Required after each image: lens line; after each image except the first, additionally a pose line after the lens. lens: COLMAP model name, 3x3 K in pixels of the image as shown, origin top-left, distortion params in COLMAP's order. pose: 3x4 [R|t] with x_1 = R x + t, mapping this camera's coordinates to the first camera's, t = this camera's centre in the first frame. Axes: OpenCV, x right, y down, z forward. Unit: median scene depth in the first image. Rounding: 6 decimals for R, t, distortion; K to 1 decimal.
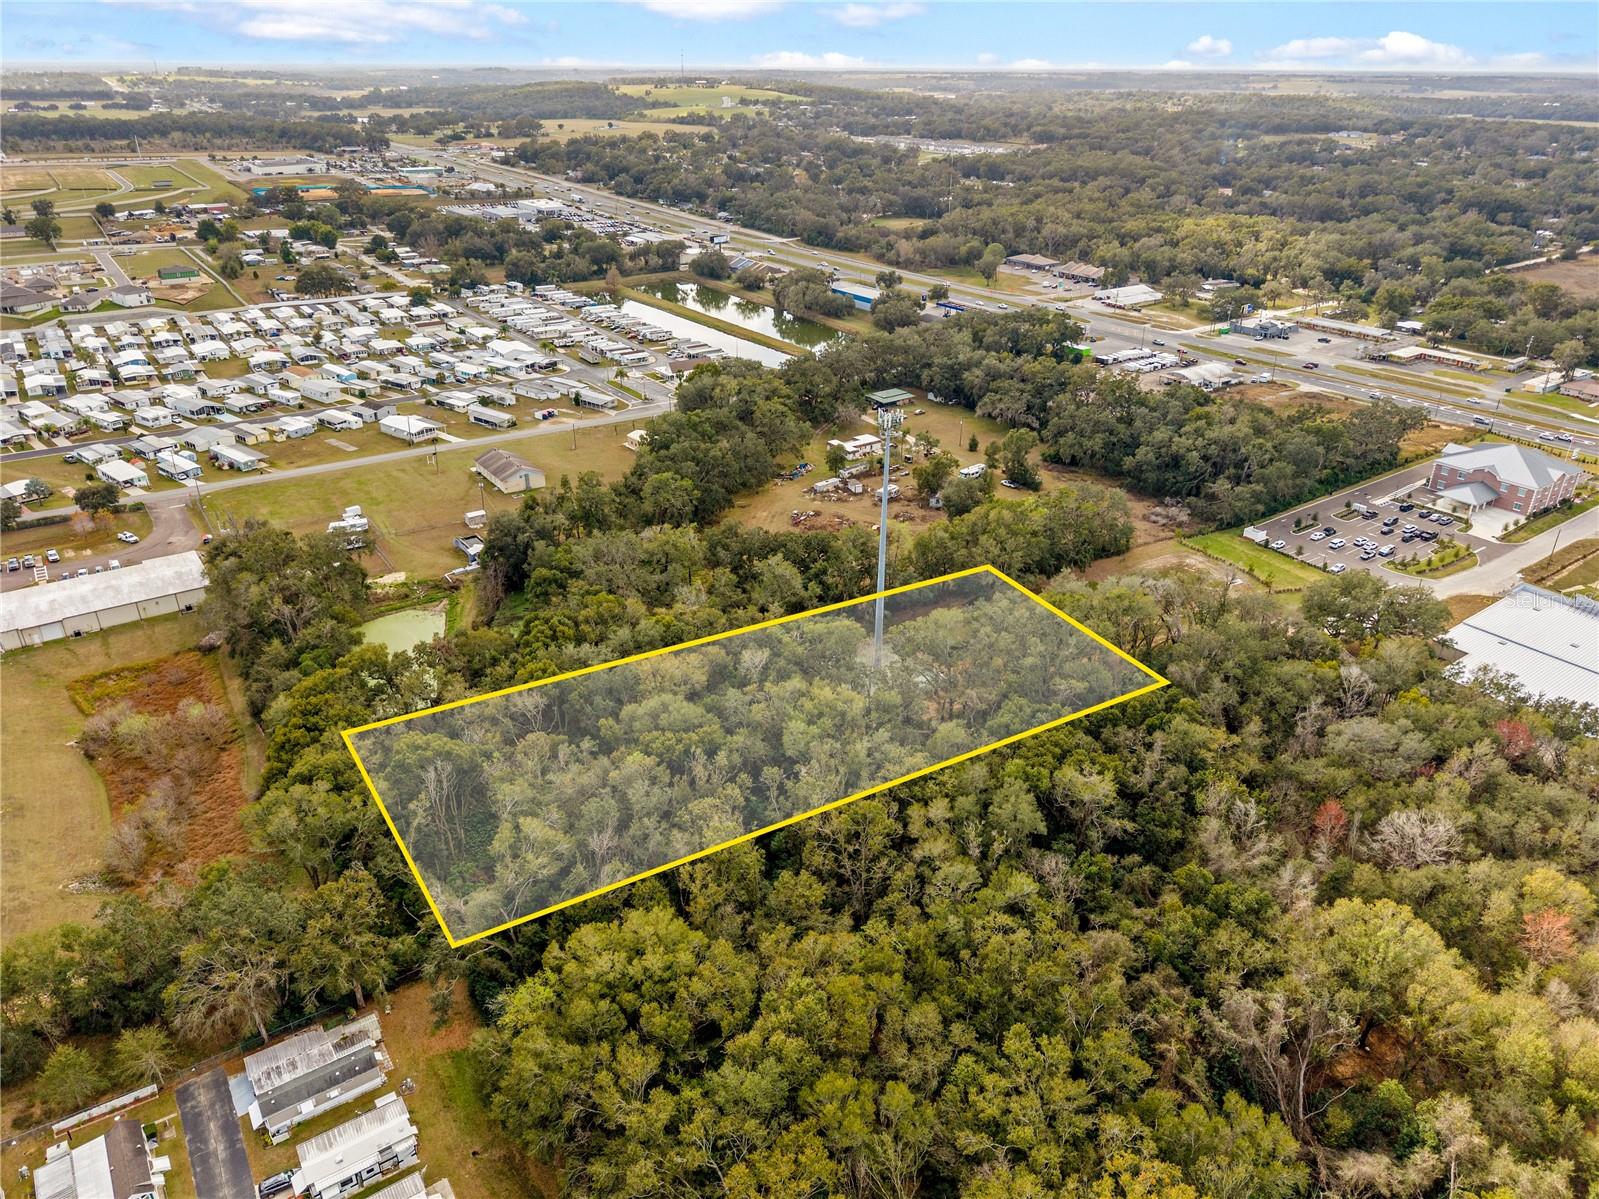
lens RADIAL K [[1110.0, 0, 805.5], [0, 1110.0, 603.4], [0, 0, 1]] dist [0.008325, -0.008063]
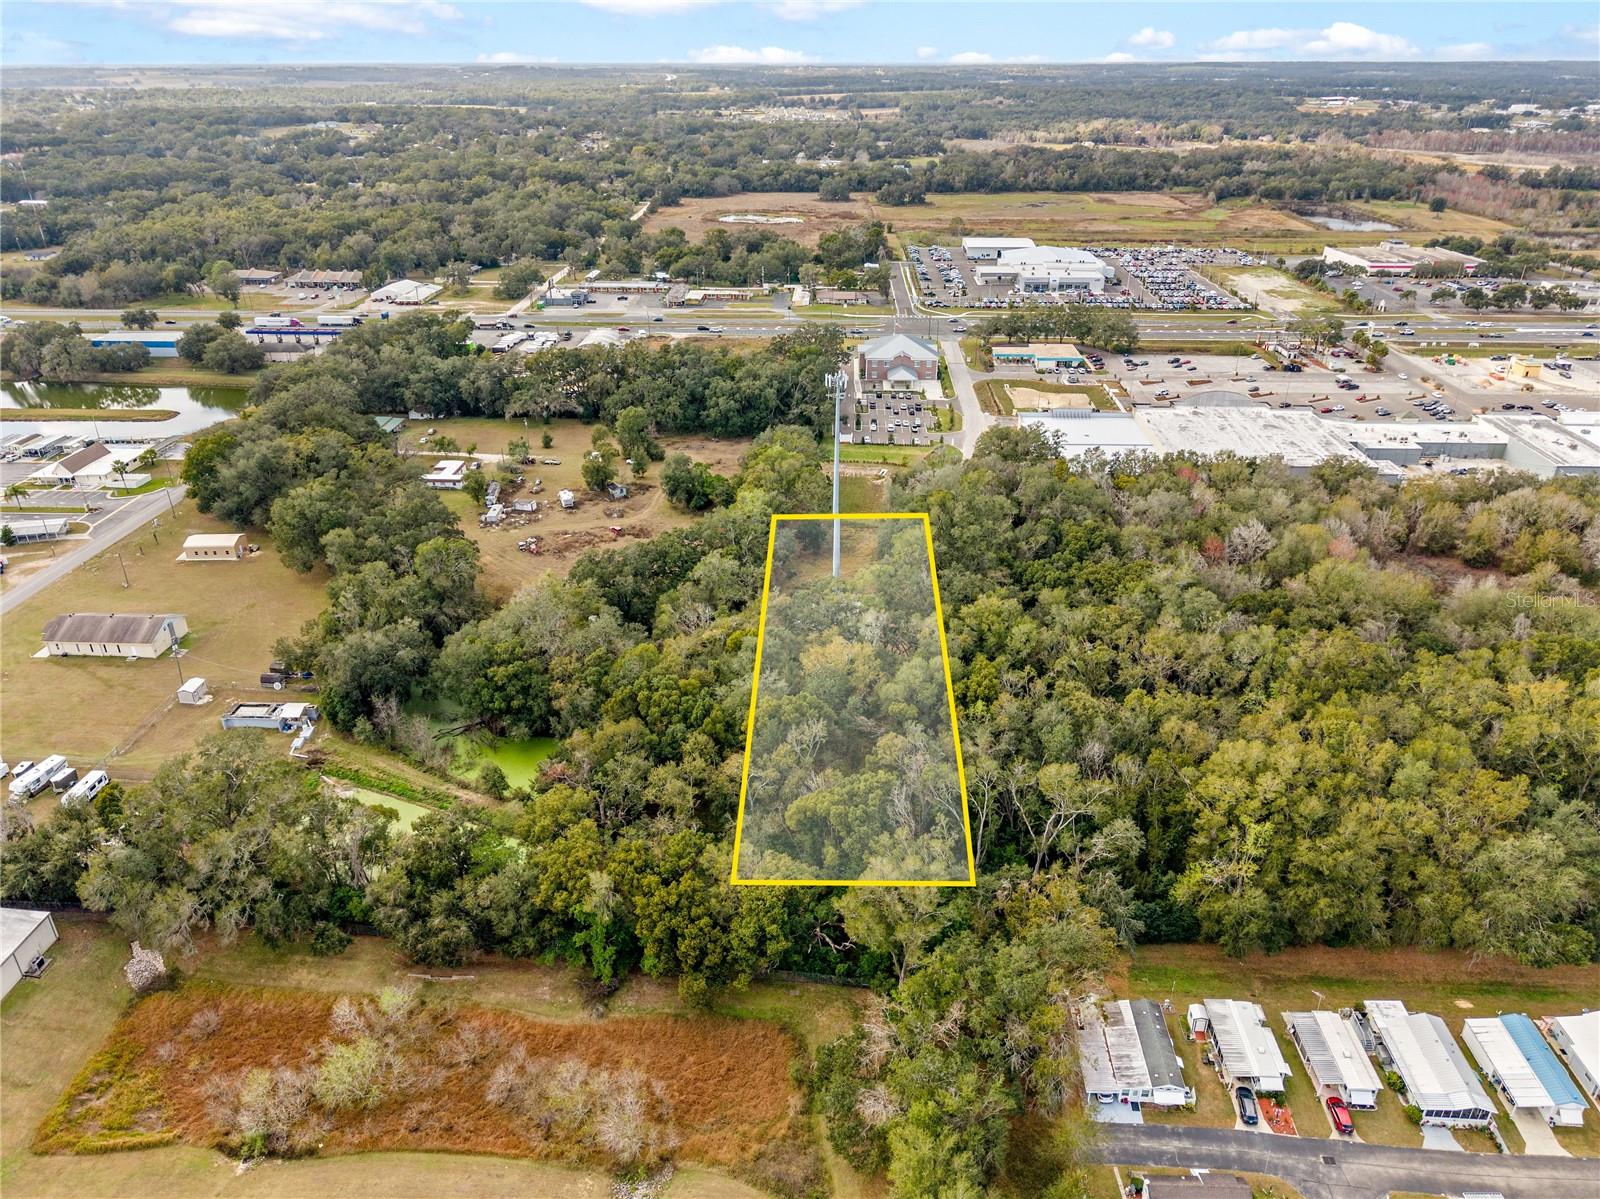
lens RADIAL K [[1093.7, 0, 800.0], [0, 1093.7, 599.5], [0, 0, 1]] dist [0.006287, -0.005038]
pose [[0.607958, -0.357908, 0.708723, -0.499931], [0.352020, 0.921611, 0.163446, -0.100871], [-0.711666, 0.150116, 0.686292, 0.194410]]
